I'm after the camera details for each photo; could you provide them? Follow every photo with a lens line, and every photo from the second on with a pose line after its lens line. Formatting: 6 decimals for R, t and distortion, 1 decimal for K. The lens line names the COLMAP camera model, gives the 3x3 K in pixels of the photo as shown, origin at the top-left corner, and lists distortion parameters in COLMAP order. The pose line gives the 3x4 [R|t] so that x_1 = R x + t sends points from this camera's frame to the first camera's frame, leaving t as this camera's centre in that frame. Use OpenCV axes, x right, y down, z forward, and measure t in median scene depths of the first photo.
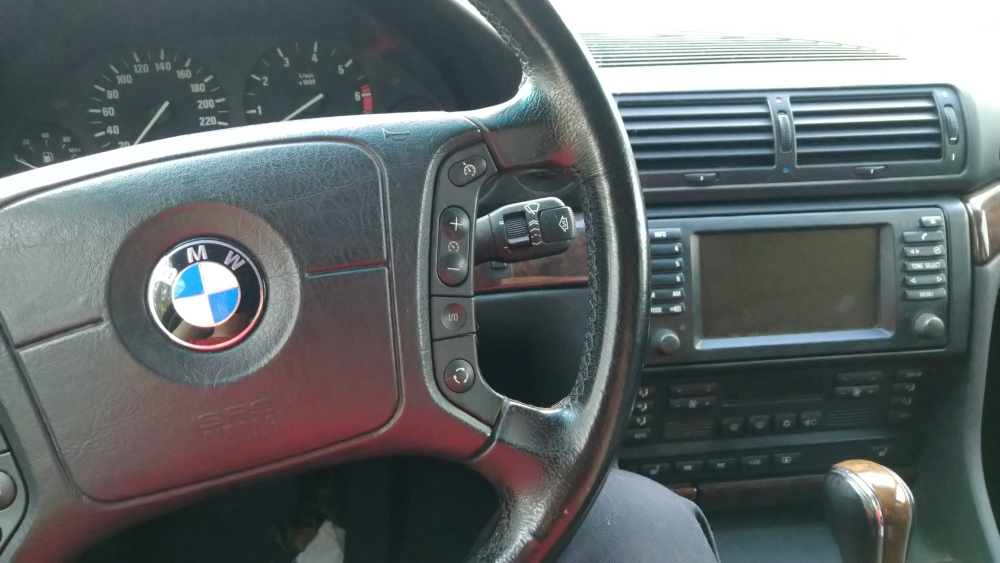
lens RADIAL K [[823.2, 0, 500.0], [0, 823.2, 281.5], [0, 0, 1]] dist [-0.054327, 0.094937]
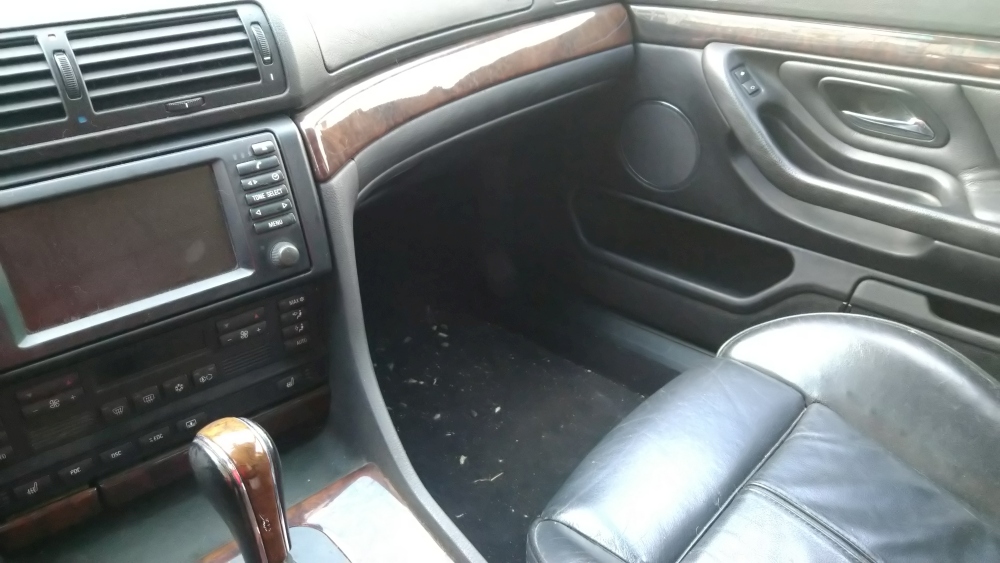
lens RADIAL K [[823.2, 0, 500.0], [0, 823.2, 281.5], [0, 0, 1]] dist [-0.054327, 0.094937]
pose [[0.835213, -0.253390, 0.488071, 0.250095], [0.203012, 0.966898, 0.154576, -0.013683], [-0.511083, -0.030019, 0.859007, 0.024147]]
